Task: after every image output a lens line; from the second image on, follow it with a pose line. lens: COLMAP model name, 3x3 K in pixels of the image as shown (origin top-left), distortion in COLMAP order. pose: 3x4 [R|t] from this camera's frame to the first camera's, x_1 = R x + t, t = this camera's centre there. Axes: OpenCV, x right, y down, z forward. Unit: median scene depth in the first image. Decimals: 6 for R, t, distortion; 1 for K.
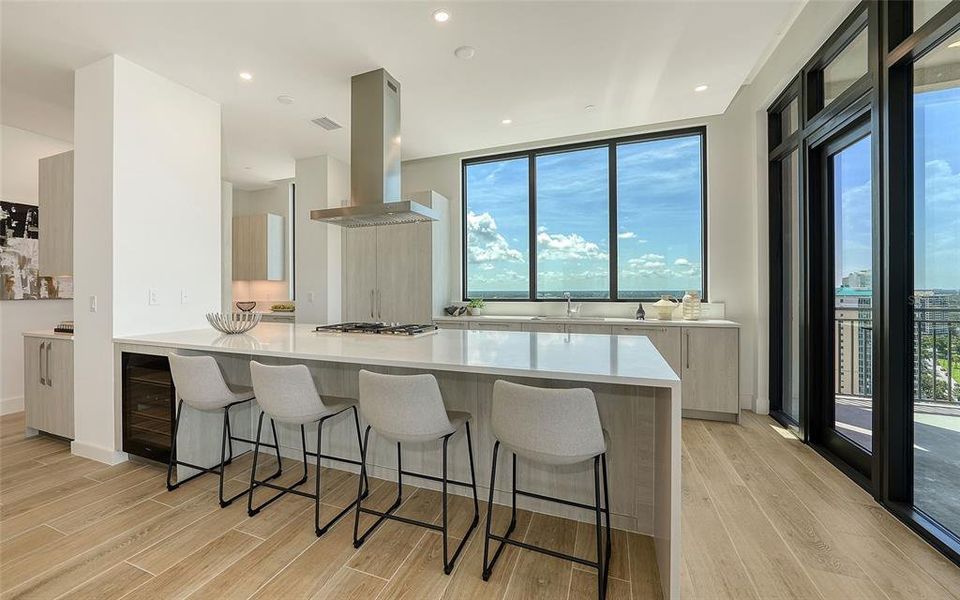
lens RADIAL K [[394.7, 0, 428.8], [0, 394.7, 283.0], [0, 0, 1]] dist [-0.001202, -0.000087]
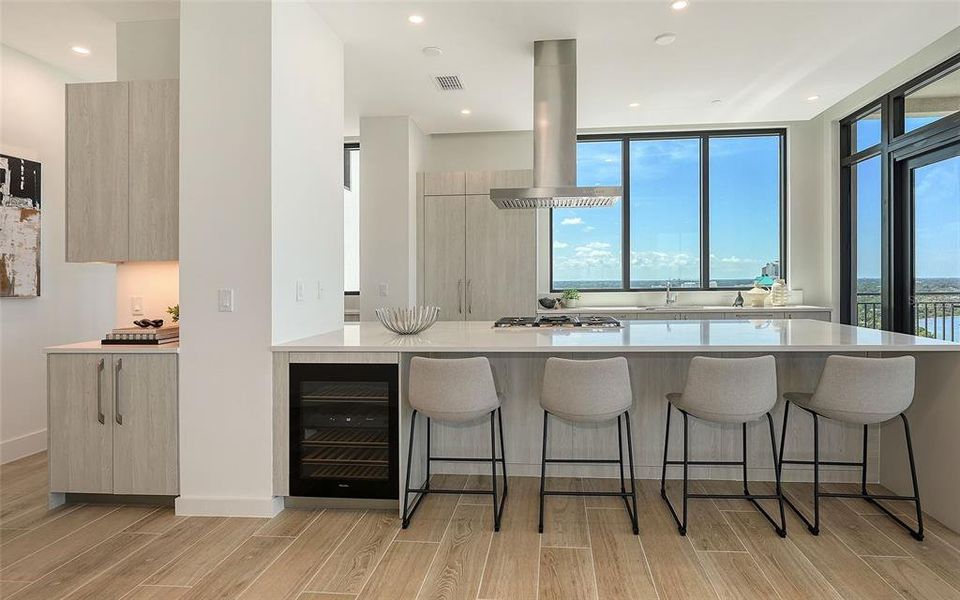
lens RADIAL K [[476.5, 0, 509.5], [0, 476.5, 274.7], [0, 0, 1]] dist [-0.000913, -0.000362]
pose [[0.943967, -0.001917, 0.330035, -0.461678], [0.000807, 0.999994, 0.003498, 0.002029], [-0.330039, -0.003036, 0.943962, 0.004873]]
